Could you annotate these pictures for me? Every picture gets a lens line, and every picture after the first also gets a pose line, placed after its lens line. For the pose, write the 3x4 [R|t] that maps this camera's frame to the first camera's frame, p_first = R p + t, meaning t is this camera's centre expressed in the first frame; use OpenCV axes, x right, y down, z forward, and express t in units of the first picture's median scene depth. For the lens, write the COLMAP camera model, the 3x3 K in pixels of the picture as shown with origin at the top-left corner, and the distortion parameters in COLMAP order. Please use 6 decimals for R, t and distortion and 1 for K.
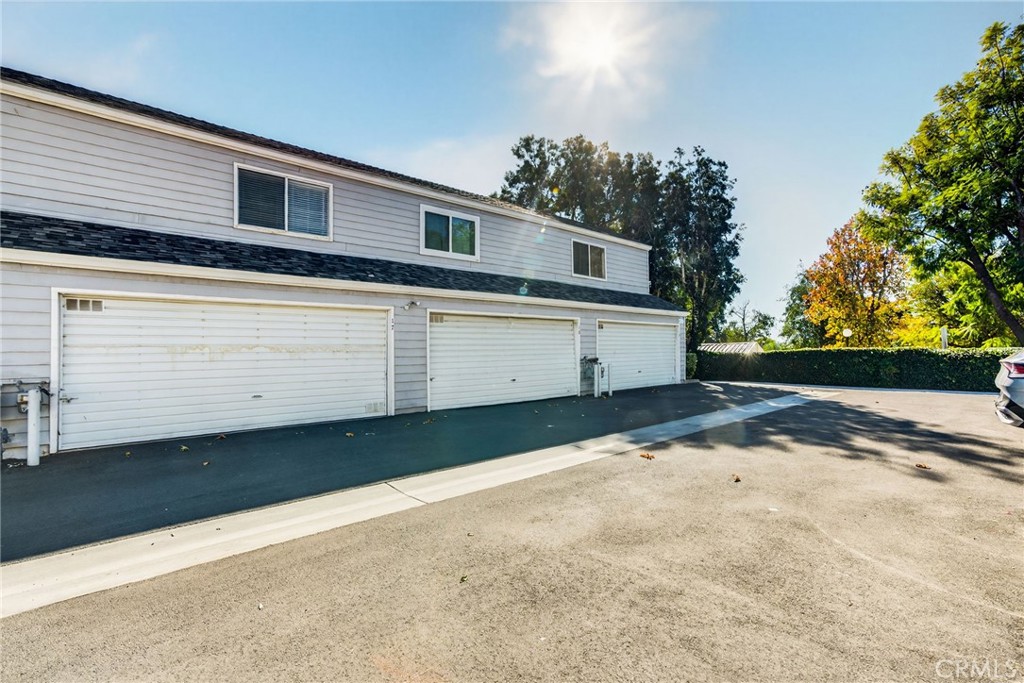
lens RADIAL K [[459.4, 0, 512.0], [0, 459.4, 341.5], [0, 0, 1]] dist [-0.011973, 0.017697]
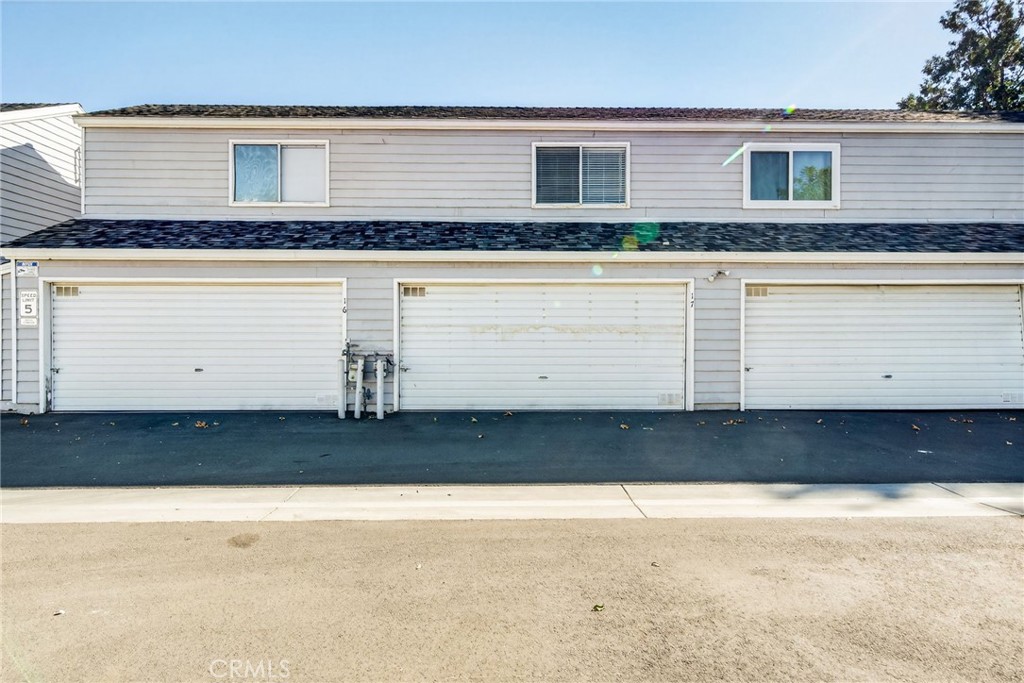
lens RADIAL K [[543.7, 0, 512.0], [0, 543.7, 341.5], [0, 0, 1]] dist [0.001855, 0.002487]
pose [[0.769346, 0.023837, -0.638388, 0.127491], [0.001724, 0.999223, 0.039388, -0.003166], [0.638830, -0.031404, 0.768706, 0.047791]]
